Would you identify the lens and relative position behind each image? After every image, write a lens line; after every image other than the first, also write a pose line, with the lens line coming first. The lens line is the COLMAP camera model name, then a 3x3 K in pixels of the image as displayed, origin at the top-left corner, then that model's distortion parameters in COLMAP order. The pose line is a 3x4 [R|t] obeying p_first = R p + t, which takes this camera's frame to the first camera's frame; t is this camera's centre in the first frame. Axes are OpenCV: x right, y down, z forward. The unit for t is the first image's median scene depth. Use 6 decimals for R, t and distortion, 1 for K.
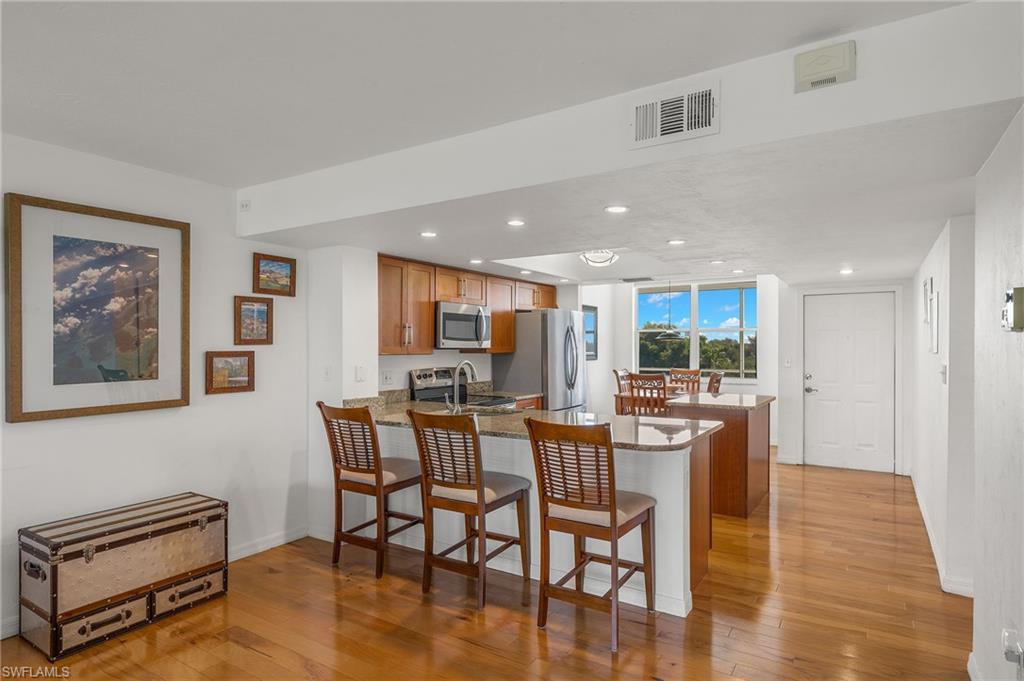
lens RADIAL K [[563.7, 0, 512.2], [0, 563.7, 346.5], [0, 0, 1]] dist [-0.000872, -0.000440]
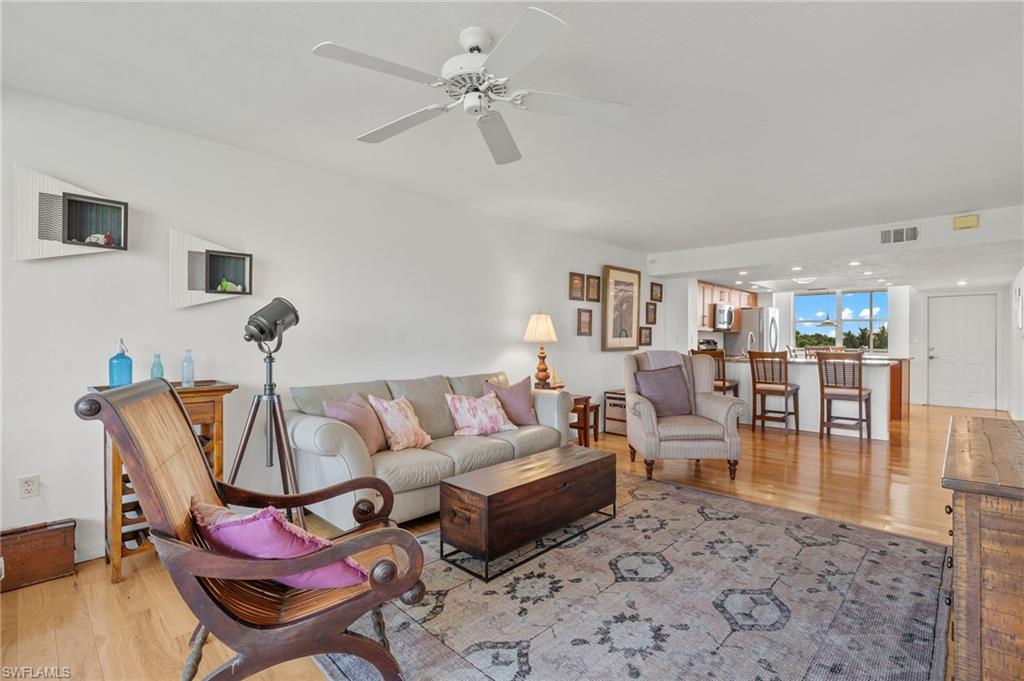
lens RADIAL K [[477.3, 0, 516.1], [0, 477.3, 338.0], [0, 0, 1]] dist [-0.000453, 0.000190]
pose [[0.981193, 0.004511, -0.192975, -0.483029], [-0.005406, 0.999977, -0.004109, 0.047329], [0.192952, 0.005075, 0.981195, -0.721052]]
